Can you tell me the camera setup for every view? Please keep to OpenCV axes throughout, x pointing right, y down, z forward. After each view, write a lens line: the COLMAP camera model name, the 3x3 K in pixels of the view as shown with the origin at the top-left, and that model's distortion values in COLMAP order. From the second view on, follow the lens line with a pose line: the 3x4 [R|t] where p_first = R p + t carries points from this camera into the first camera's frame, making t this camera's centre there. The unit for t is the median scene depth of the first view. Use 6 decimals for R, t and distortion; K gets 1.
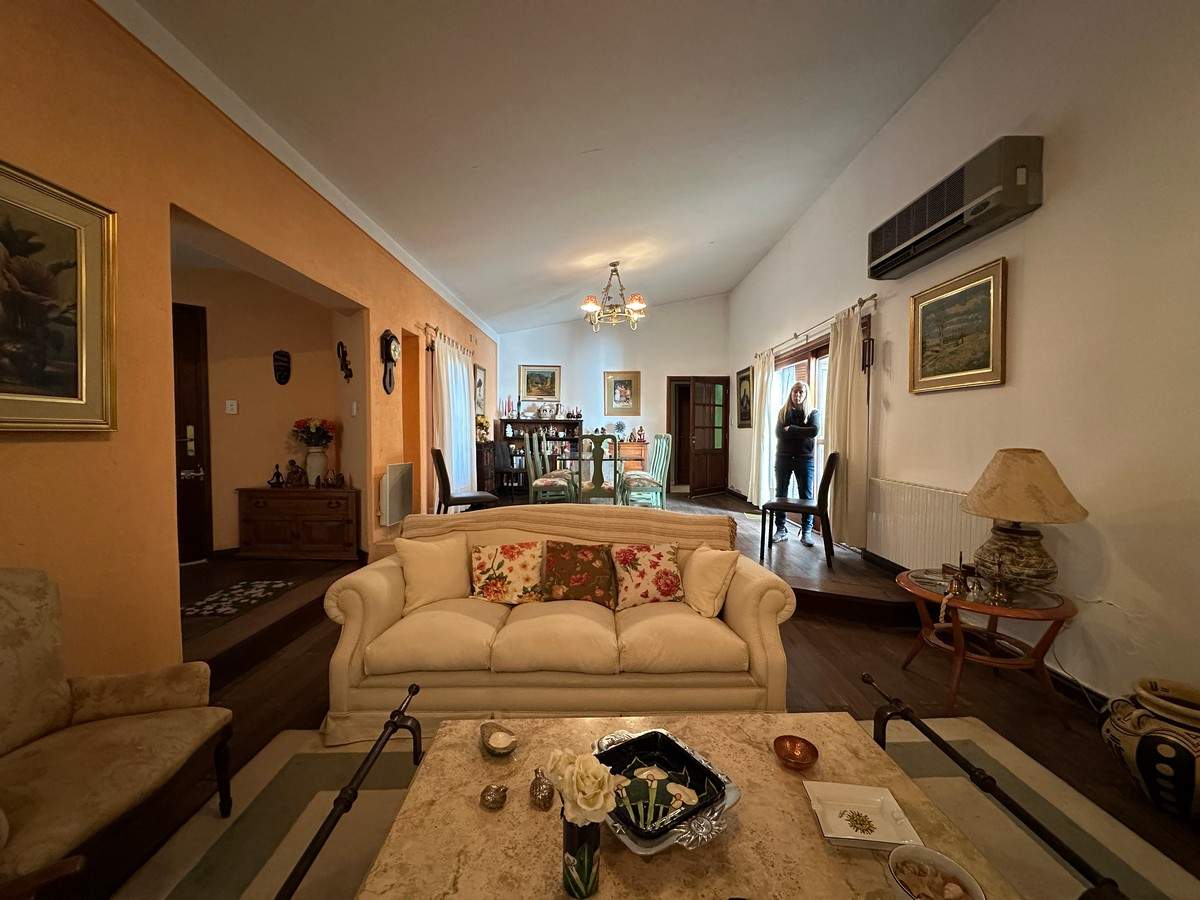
lens RADIAL K [[478.2, 0, 601.0], [0, 478.2, 450.2], [0, 0, 1]] dist [-0.005802, 0.000884]
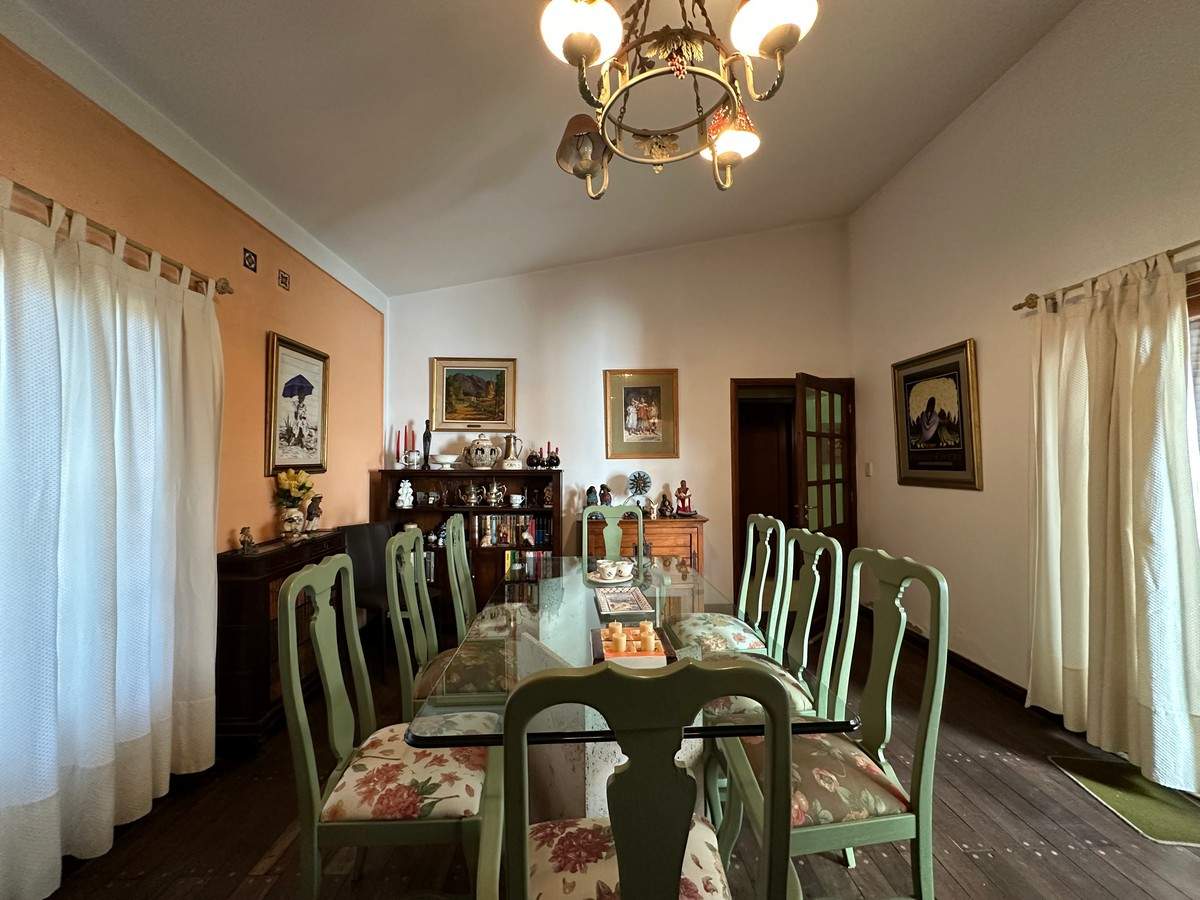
lens RADIAL K [[478.2, 0, 601.0], [0, 478.2, 450.2], [0, 0, 1]] dist [-0.005802, 0.000884]
pose [[0.999545, -0.011559, 0.027859, -0.013954], [0.013290, 0.997940, -0.062767, -0.060458], [-0.027076, 0.063109, 0.997639, 0.610621]]
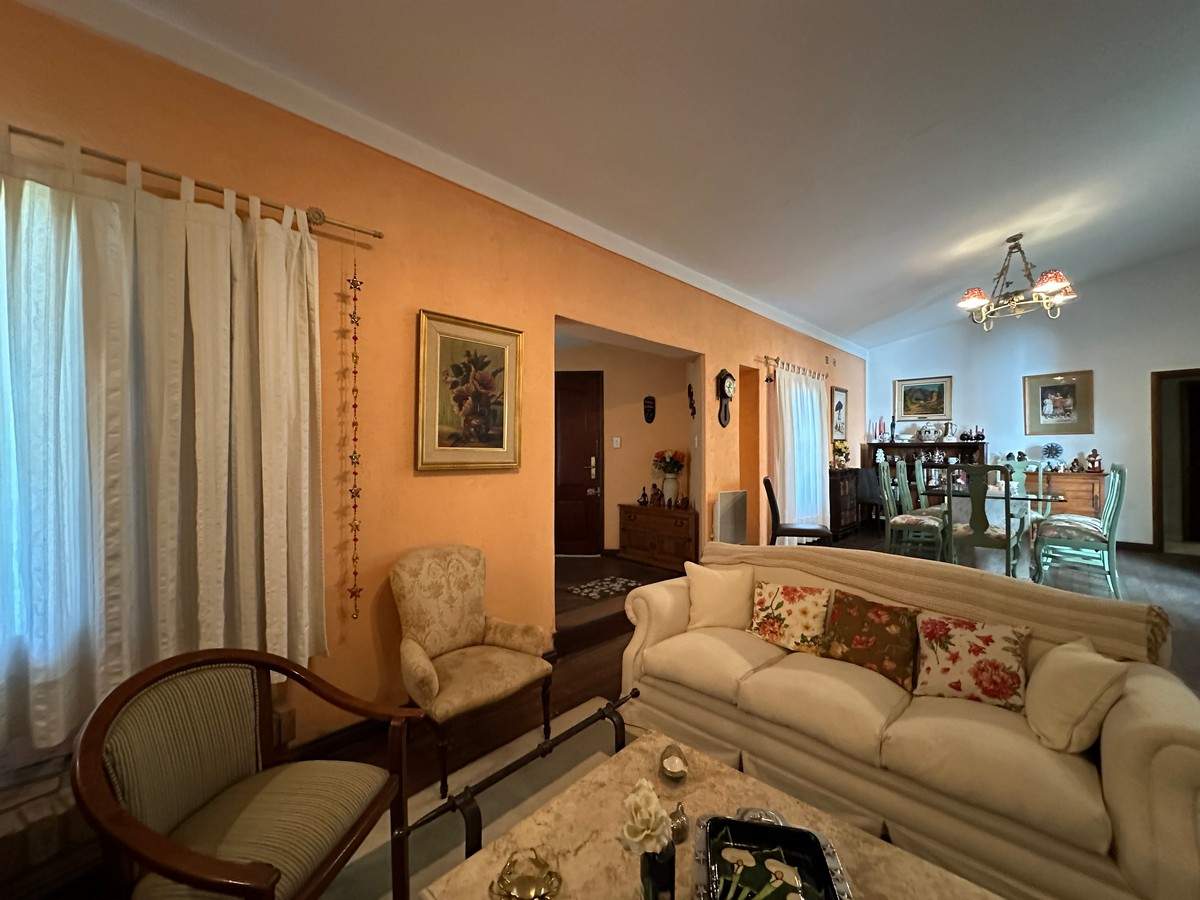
lens RADIAL K [[479.6, 0, 600.0], [0, 479.6, 450.0], [0, 0, 1]] dist [-0.004964, 0.000208]
pose [[0.704388, -0.010055, -0.709743, 0.082245], [-0.020614, 0.999188, -0.034614, -0.012719], [0.709515, 0.039012, 0.703609, 0.014557]]
